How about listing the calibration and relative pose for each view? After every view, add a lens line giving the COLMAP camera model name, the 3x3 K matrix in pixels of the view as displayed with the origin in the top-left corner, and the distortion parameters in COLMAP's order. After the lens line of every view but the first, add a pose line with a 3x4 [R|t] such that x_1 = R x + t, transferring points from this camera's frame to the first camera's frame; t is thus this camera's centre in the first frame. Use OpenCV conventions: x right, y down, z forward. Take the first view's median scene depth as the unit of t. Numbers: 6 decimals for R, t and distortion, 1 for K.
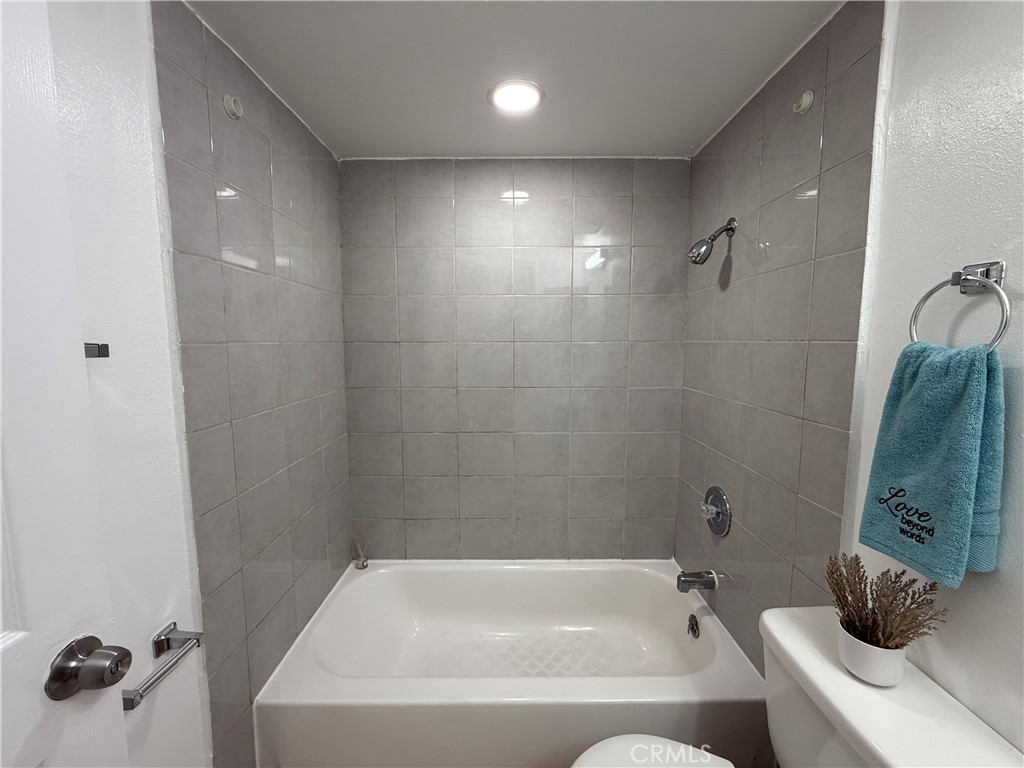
lens RADIAL K [[401.3, 0, 516.0], [0, 401.3, 382.1], [0, 0, 1]] dist [-0.009521, 0.000490]
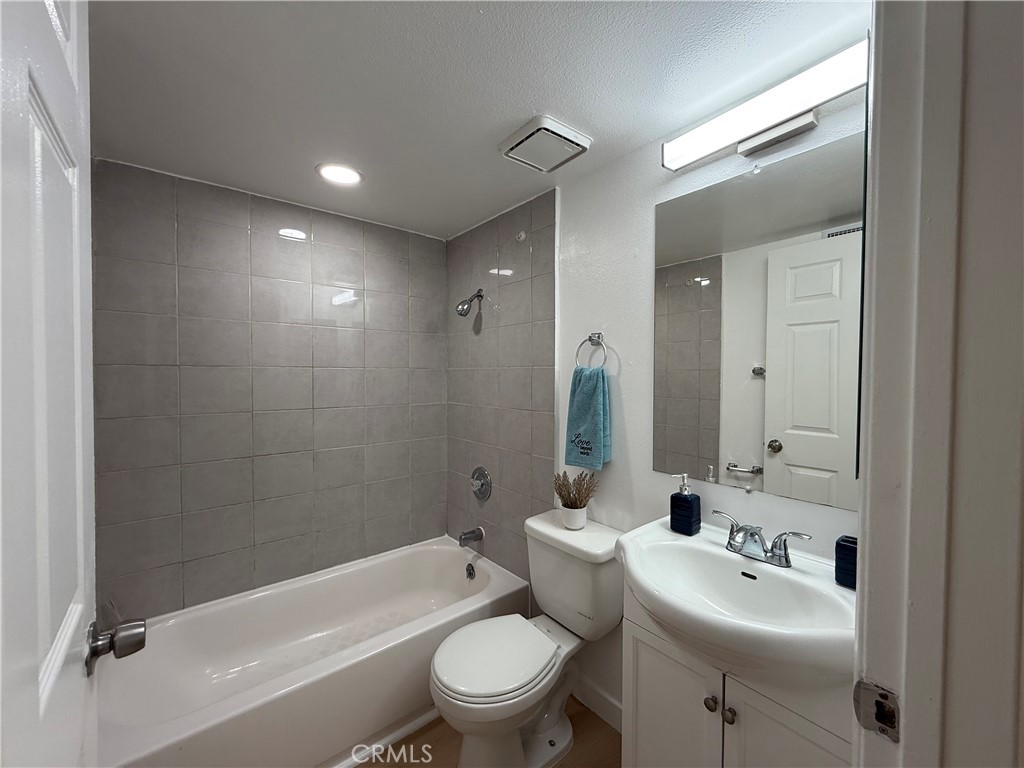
lens RADIAL K [[403.6, 0, 512.0], [0, 403.6, 384.0], [0, 0, 1]] dist [-0.042869, -0.000022]
pose [[0.765980, -0.007894, 0.642816, -0.448319], [0.061401, 0.996252, -0.060931, 0.071410], [-0.639926, 0.086142, 0.763593, -0.287237]]
